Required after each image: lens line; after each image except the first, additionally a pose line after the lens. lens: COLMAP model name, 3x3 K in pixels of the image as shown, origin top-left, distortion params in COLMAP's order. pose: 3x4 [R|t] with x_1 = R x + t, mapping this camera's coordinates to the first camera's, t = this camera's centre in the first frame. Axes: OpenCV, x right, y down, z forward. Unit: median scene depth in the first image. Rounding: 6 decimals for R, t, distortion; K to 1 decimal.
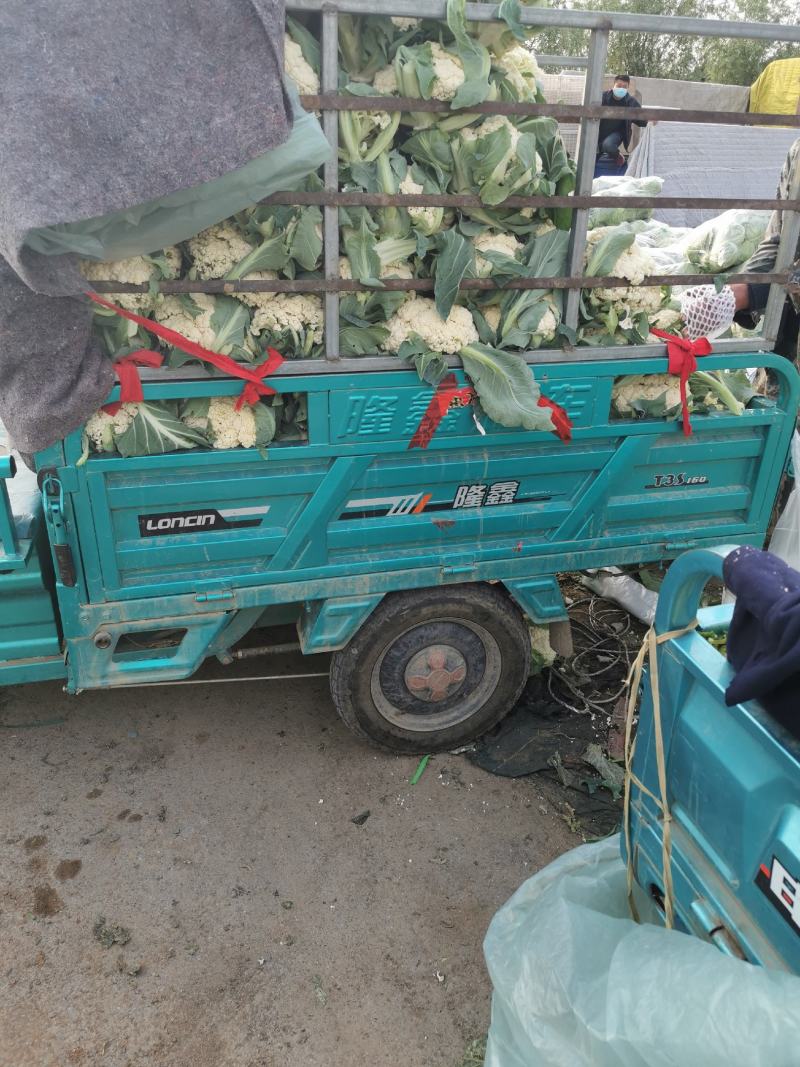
lens RADIAL K [[772.7, 0, 404.2], [0, 772.7, 521.9], [0, 0, 1]] dist [0.066993, -0.080564]
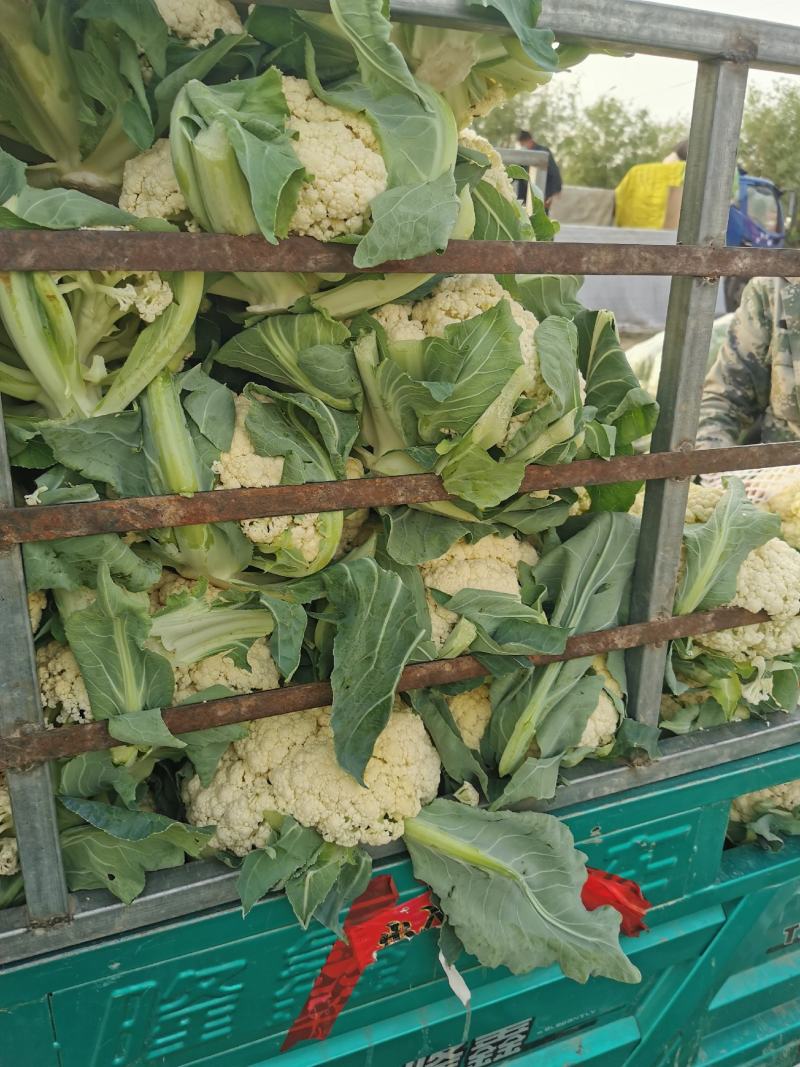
lens RADIAL K [[823.6, 0, 400.0], [0, 823.6, 533.5], [0, 0, 1]] dist [0.058598, -0.087227]
pose [[0.989542, -0.050885, 0.134972, 0.024697], [0.065829, 0.991896, -0.108673, -0.353672], [-0.128348, 0.116422, 0.984872, 0.626354]]
